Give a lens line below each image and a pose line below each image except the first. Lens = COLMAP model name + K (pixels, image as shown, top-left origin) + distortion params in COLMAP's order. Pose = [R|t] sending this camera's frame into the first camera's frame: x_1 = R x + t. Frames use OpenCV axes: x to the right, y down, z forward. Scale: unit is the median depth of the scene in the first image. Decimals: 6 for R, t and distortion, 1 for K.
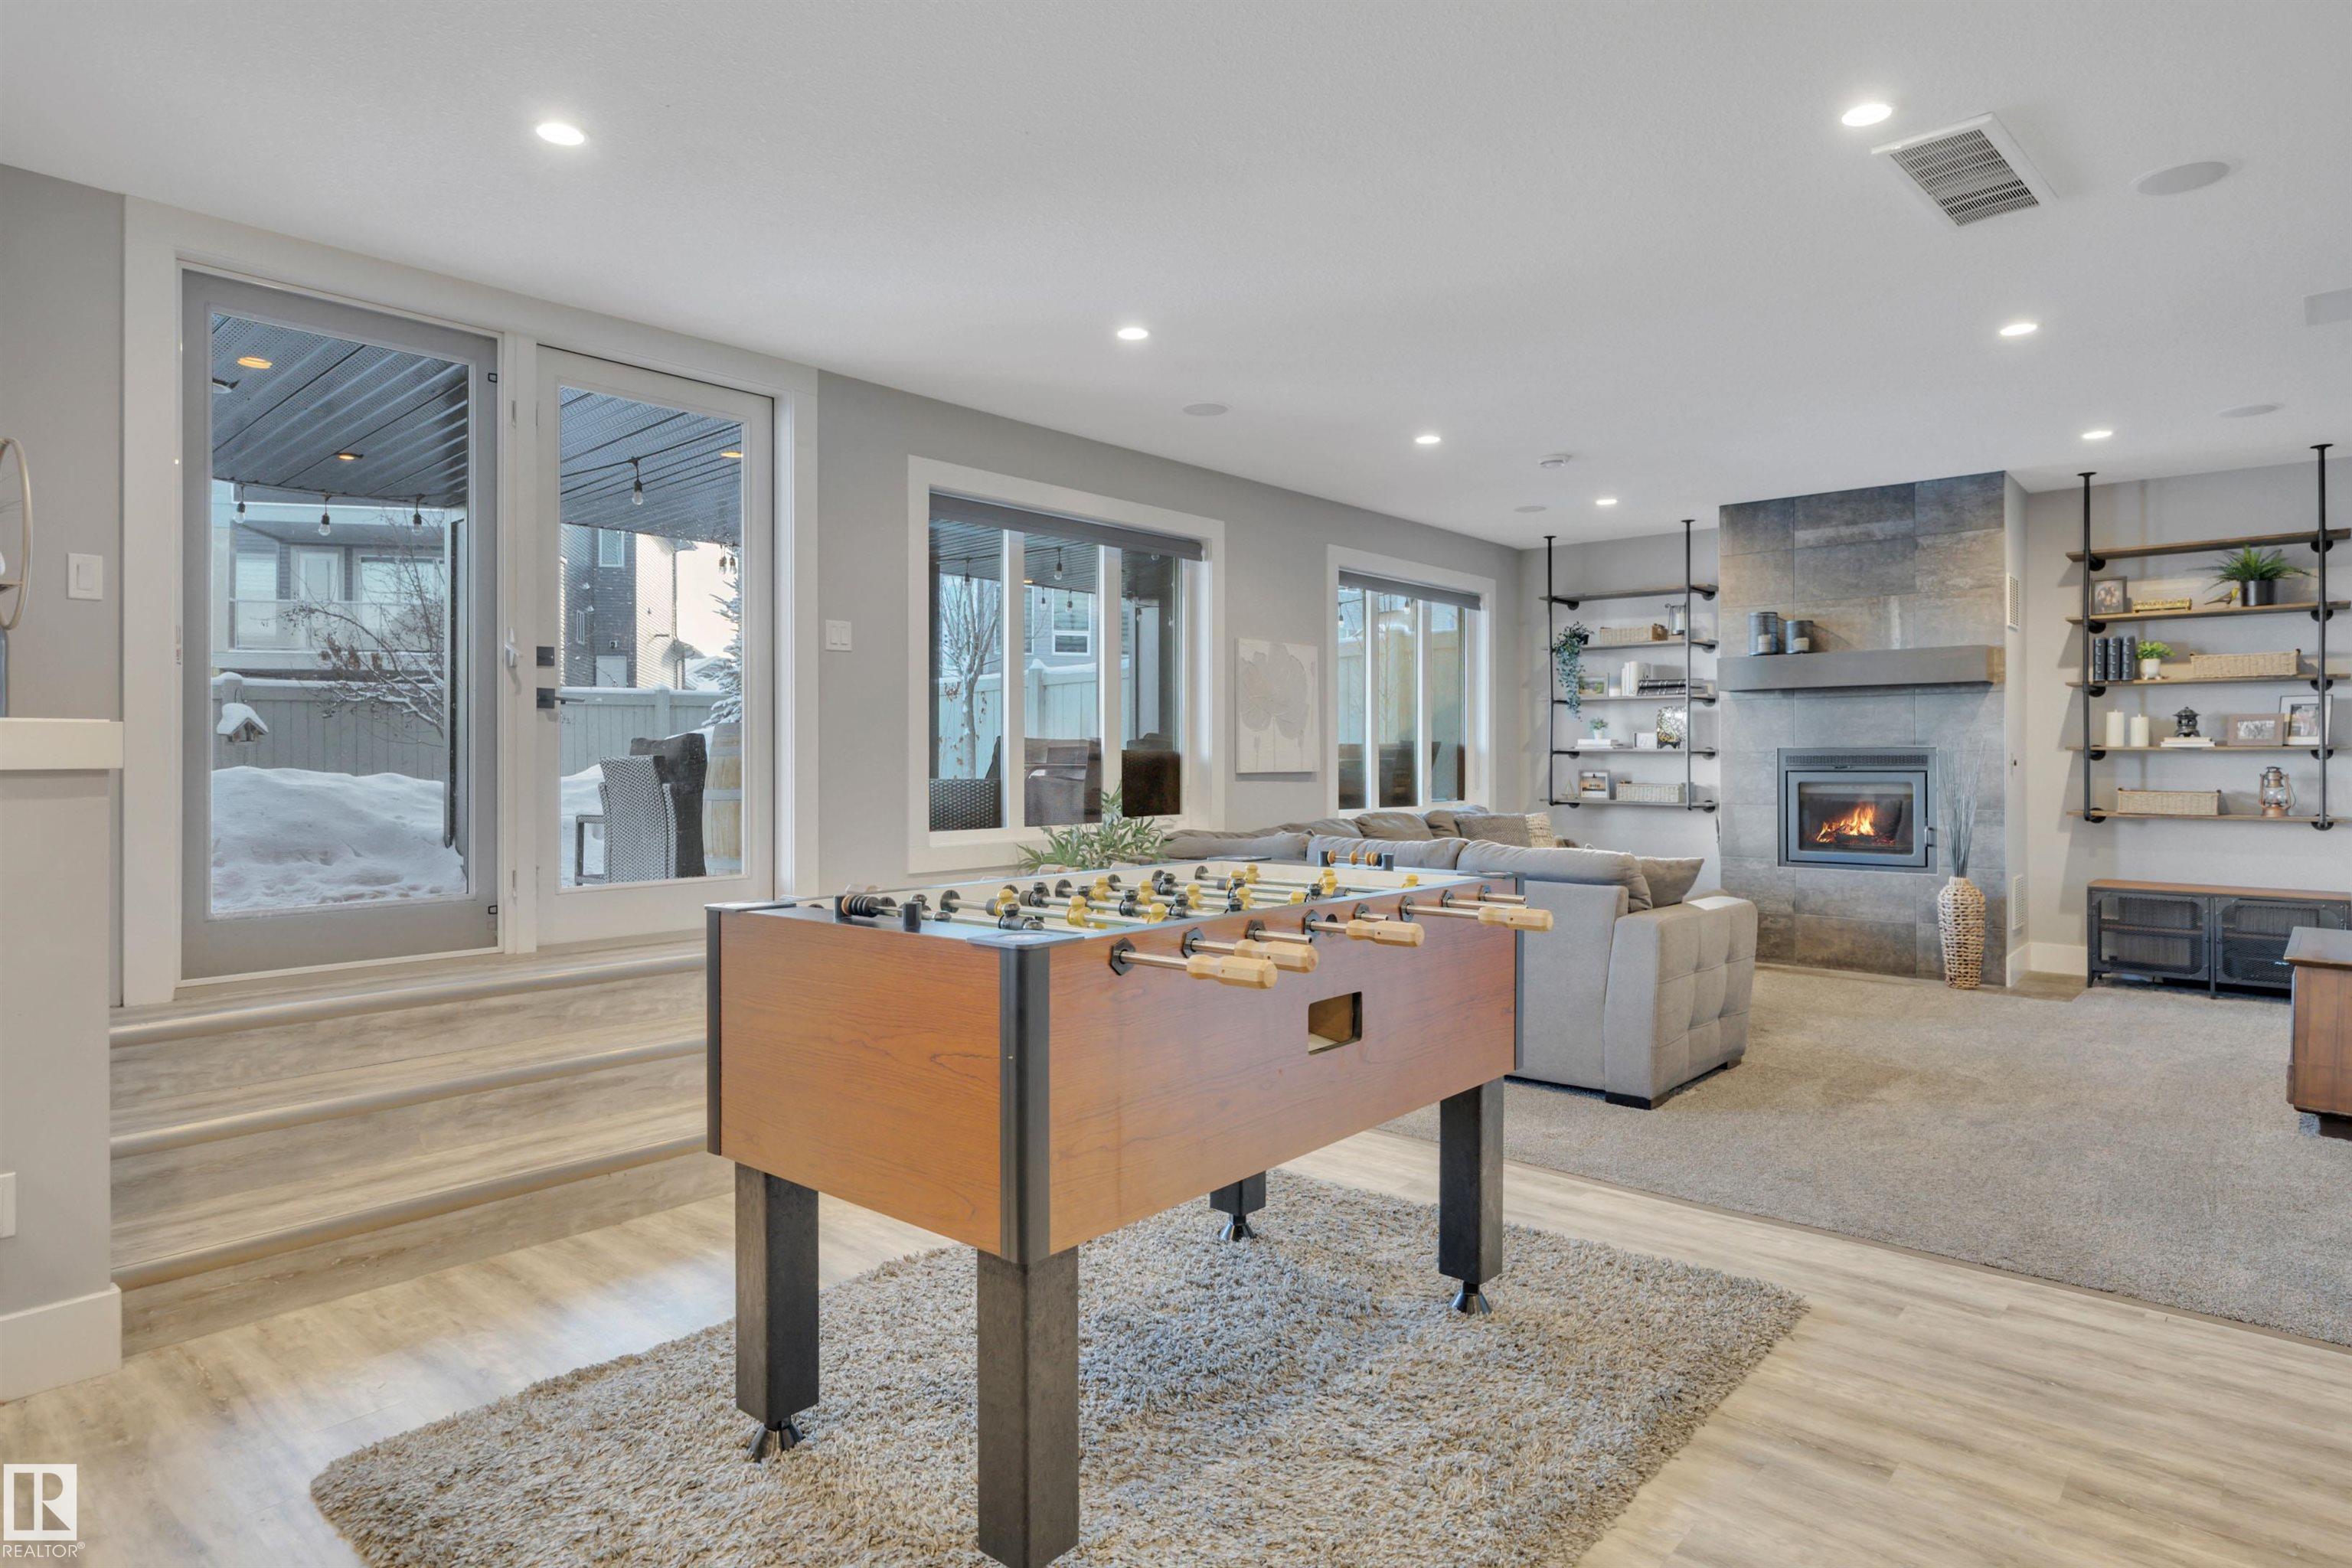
lens RADIAL K [[1284.9, 0, 1166.4], [0, 1284.9, 769.3], [0, 0, 1]] dist [-0.014904, -0.000003]
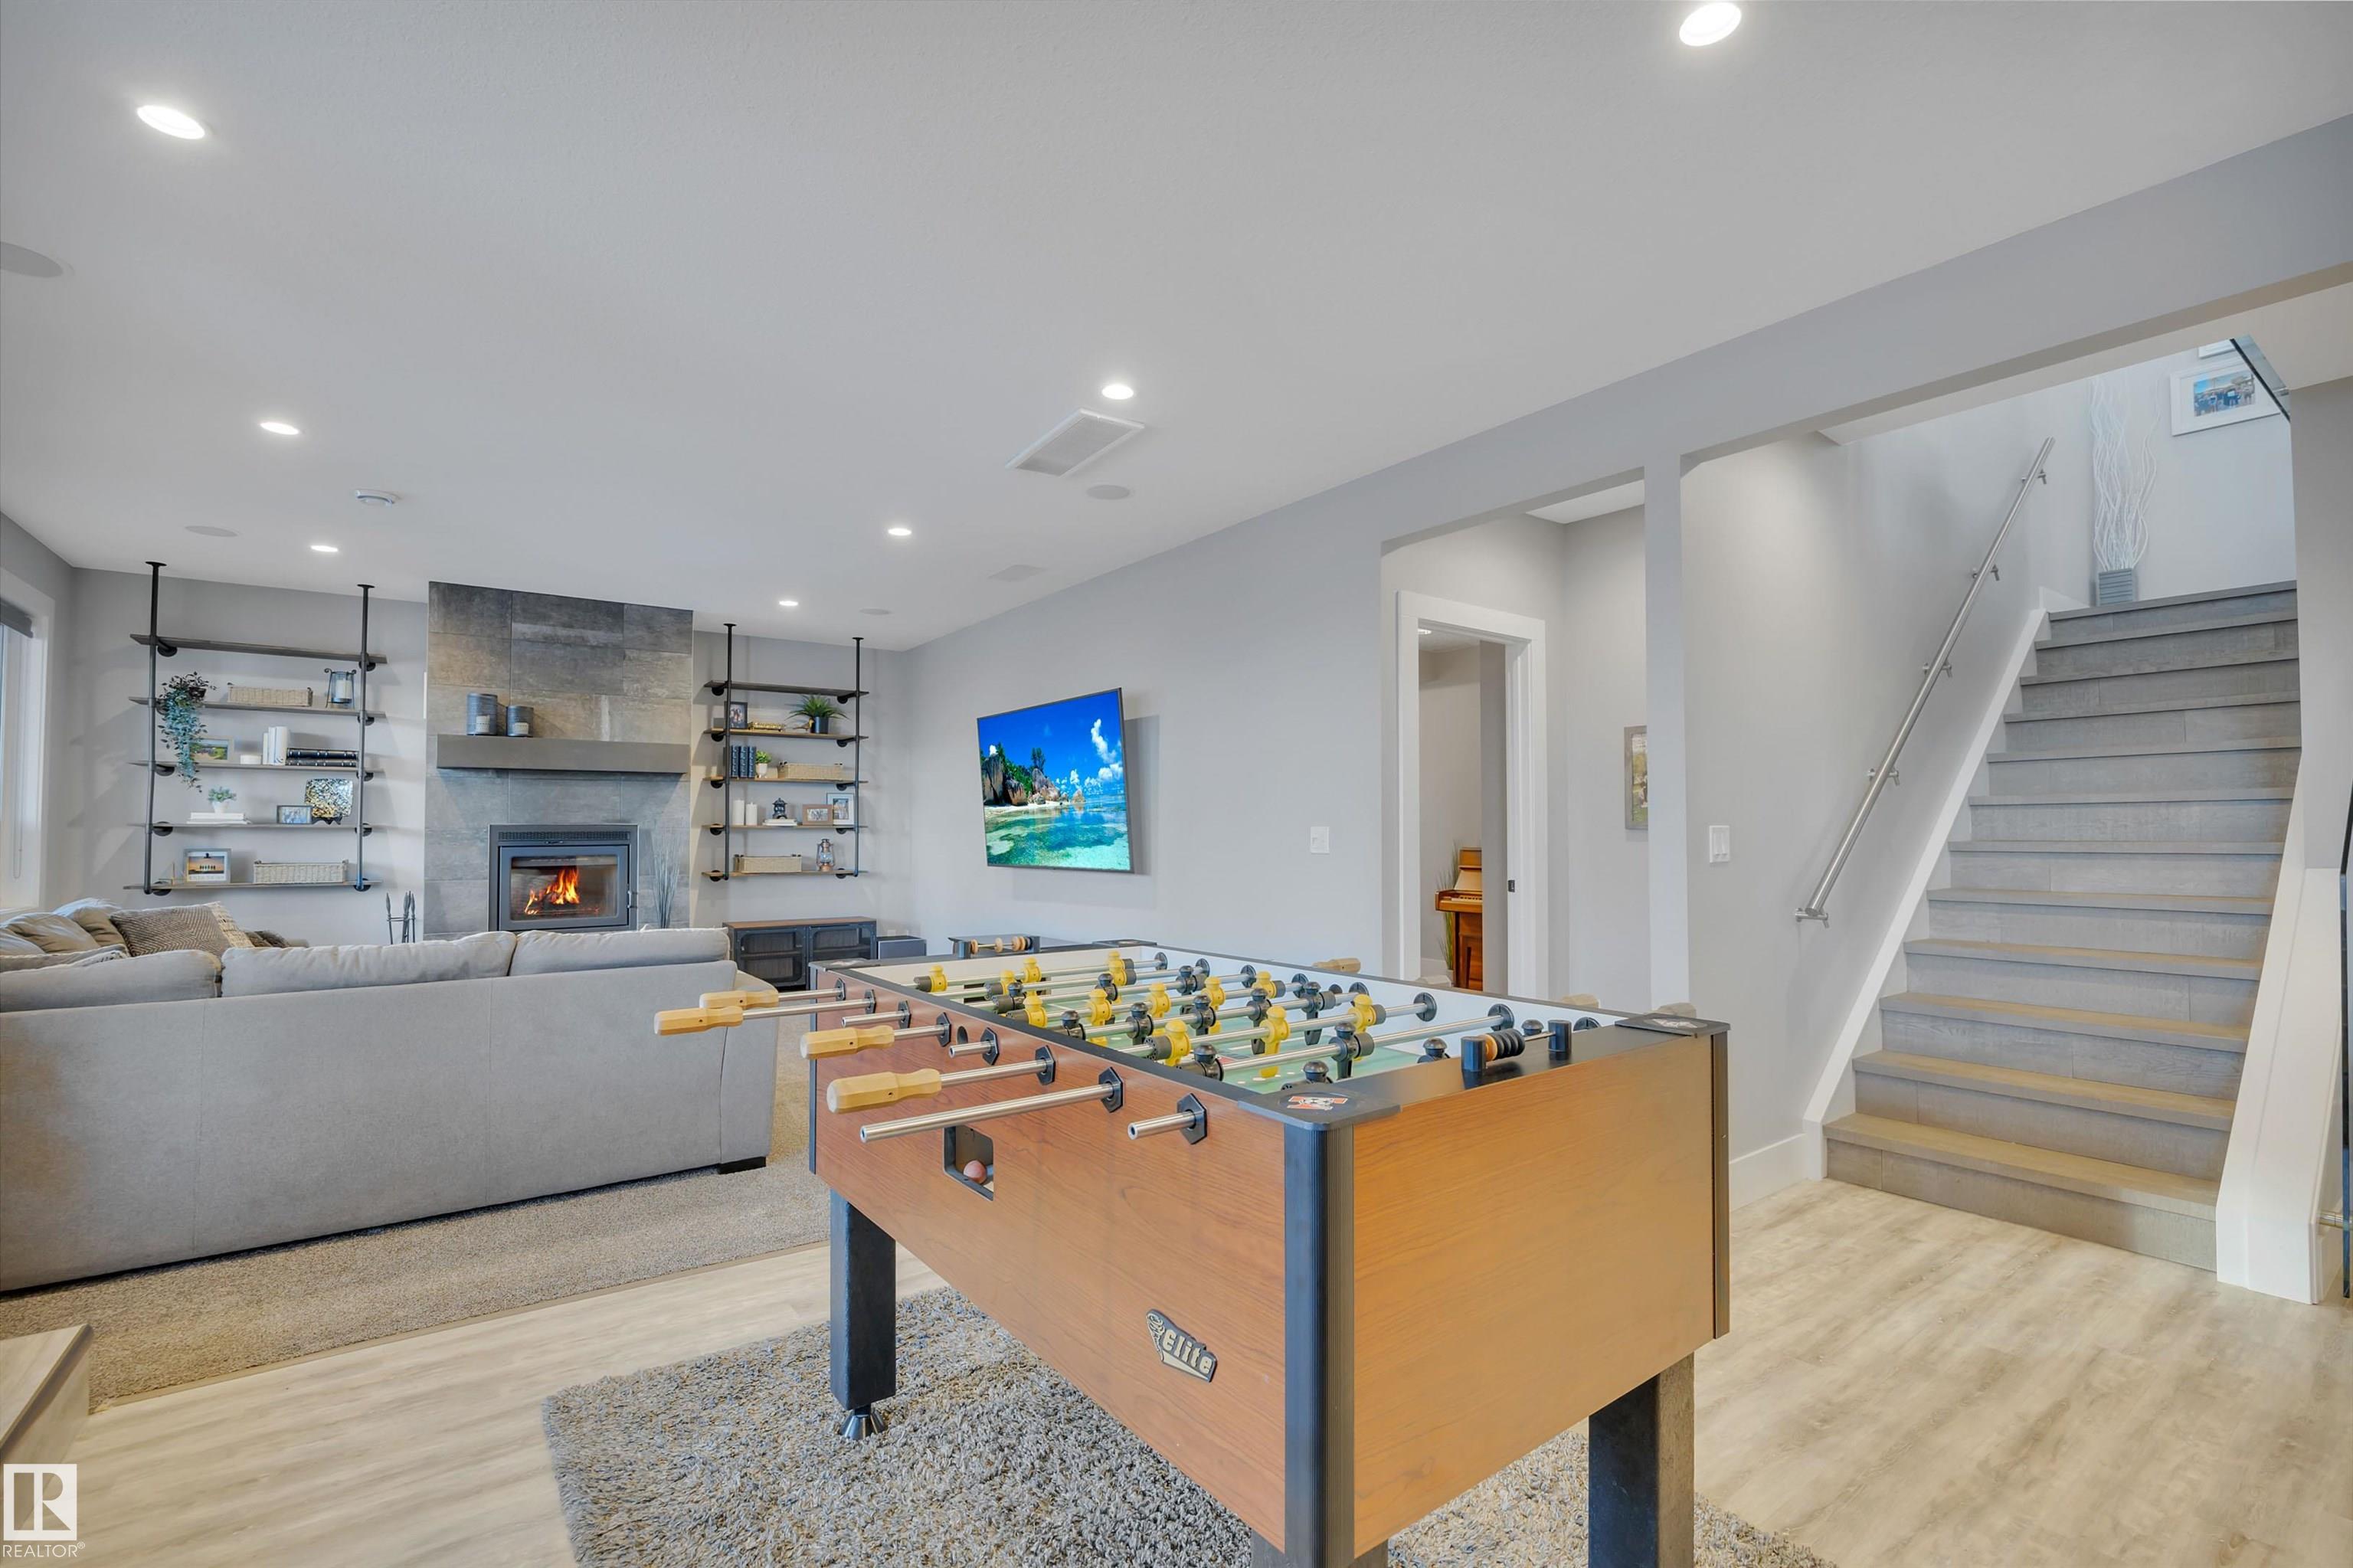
lens RADIAL K [[1048.9, 0, 1161.6], [0, 1048.9, 806.5], [0, 0, 1]] dist [-0.000675, 0.000199]
pose [[0.233031, 0.019703, 0.972270, -0.241588], [0.007519, 0.999728, -0.022061, -0.008985], [-0.972440, 0.012451, 0.232820, 0.278394]]
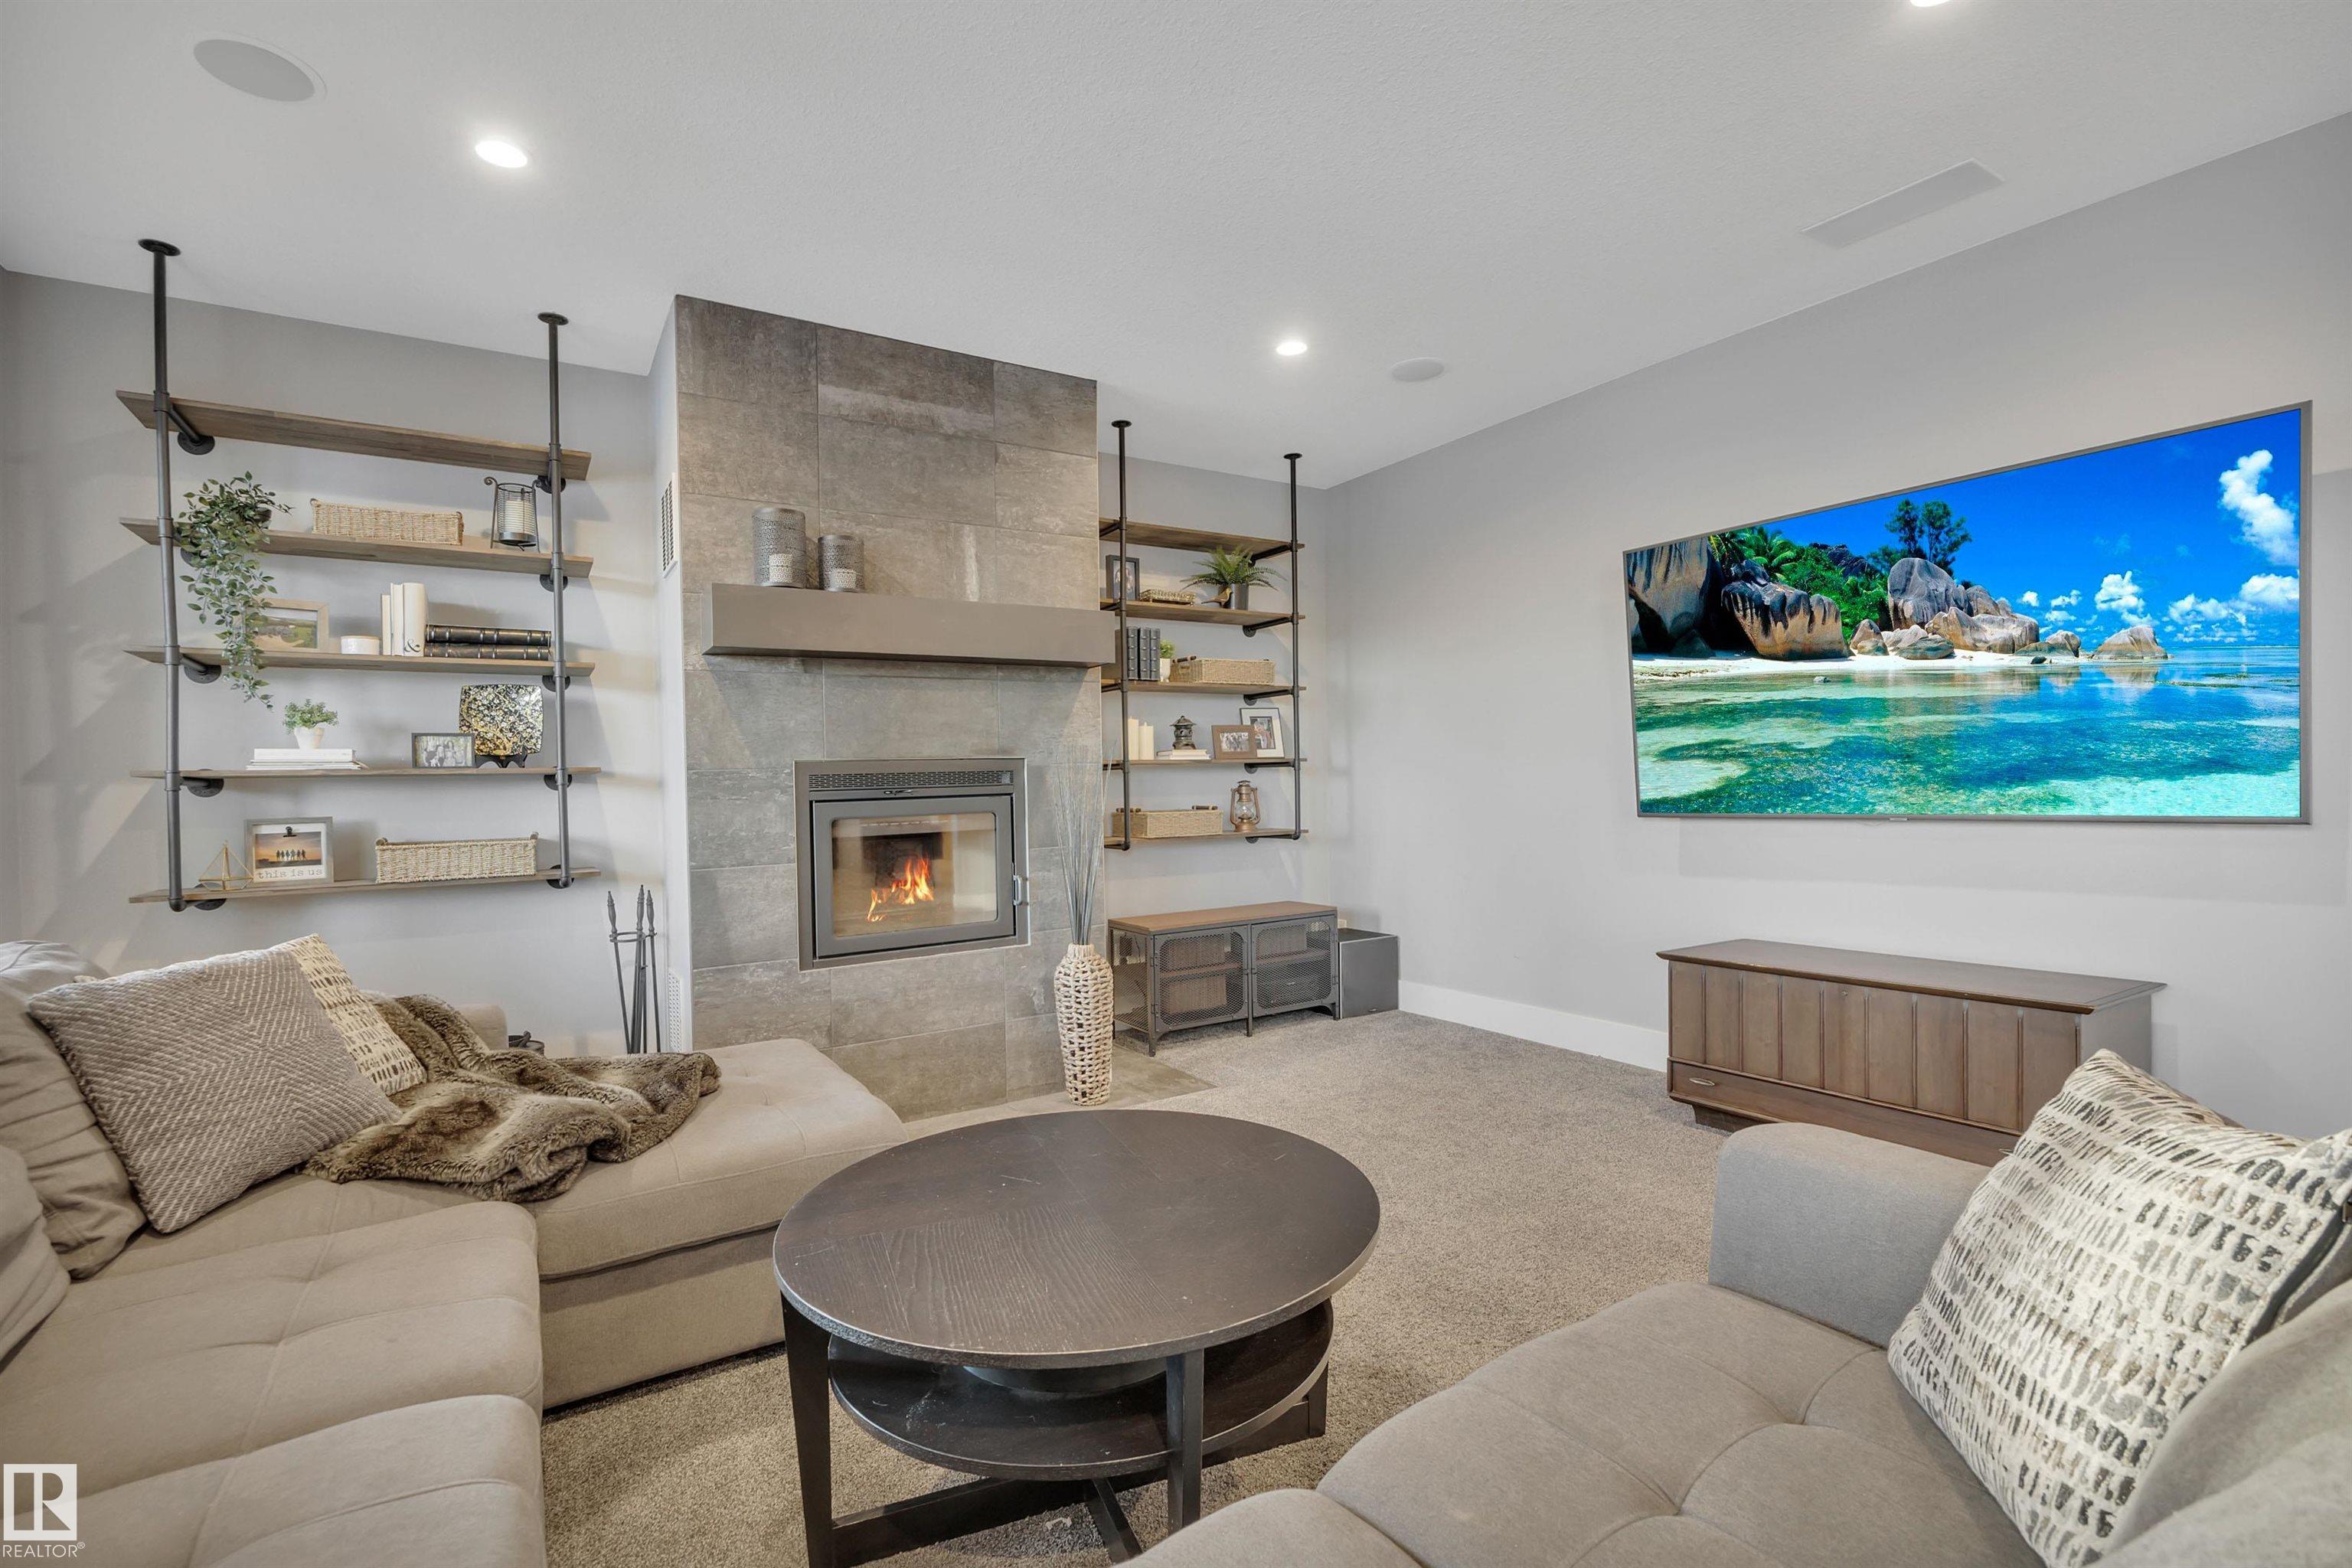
lens RADIAL K [[1048.4, 0, 1183.9], [0, 1048.4, 787.6], [0, 0, 1]] dist [-0.000675, 0.000199]
pose [[0.270891, -0.011558, 0.962541, 0.083125], [0.035444, 0.999370, 0.002025, 0.000175], [-0.961957, 0.033568, 0.271130, 0.746762]]
